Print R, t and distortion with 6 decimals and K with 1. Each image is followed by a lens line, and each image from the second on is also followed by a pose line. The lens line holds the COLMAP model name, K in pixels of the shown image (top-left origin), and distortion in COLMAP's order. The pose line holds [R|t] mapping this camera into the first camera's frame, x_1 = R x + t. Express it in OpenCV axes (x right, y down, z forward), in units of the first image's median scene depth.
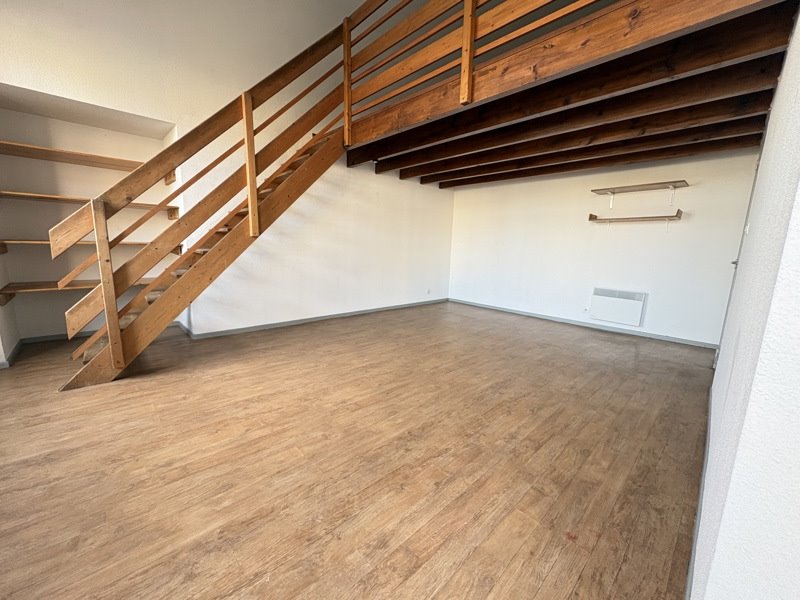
lens RADIAL K [[319.7, 0, 400.5], [0, 319.7, 299.2], [0, 0, 1]] dist [-0.001790, 0.000127]
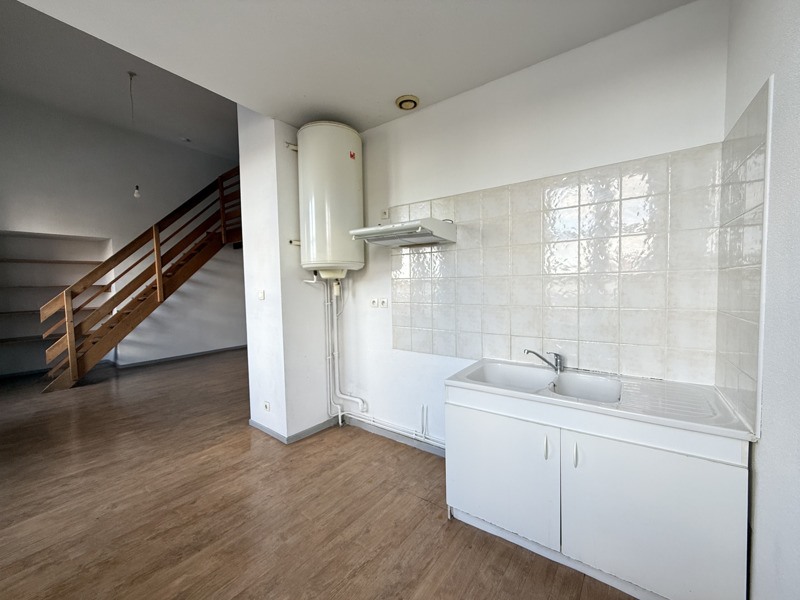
lens RADIAL K [[318.6, 0, 399.3], [0, 318.6, 296.1], [0, 0, 1]] dist [-0.003751, -0.000307]
pose [[0.985398, -0.063249, 0.158086, 0.576880], [0.082728, 0.989340, -0.119842, 0.094352], [-0.148821, 0.131171, 0.980126, -0.936471]]
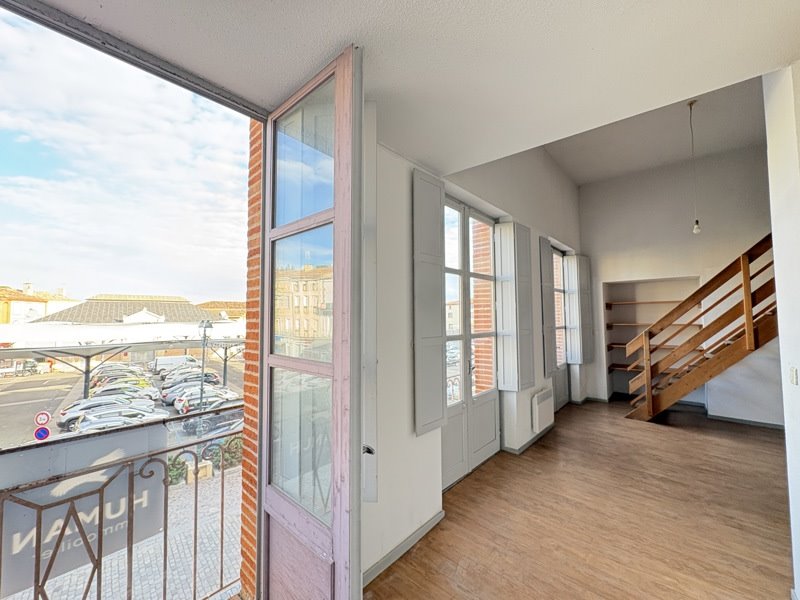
lens RADIAL K [[319.7, 0, 402.5], [0, 319.7, 300.8], [0, 0, 1]] dist [-0.001790, 0.000127]
pose [[0.095293, -0.076846, -0.992479, 0.812330], [-0.161871, 0.982550, -0.091619, -0.038319], [0.982200, 0.169384, 0.081191, -0.638079]]
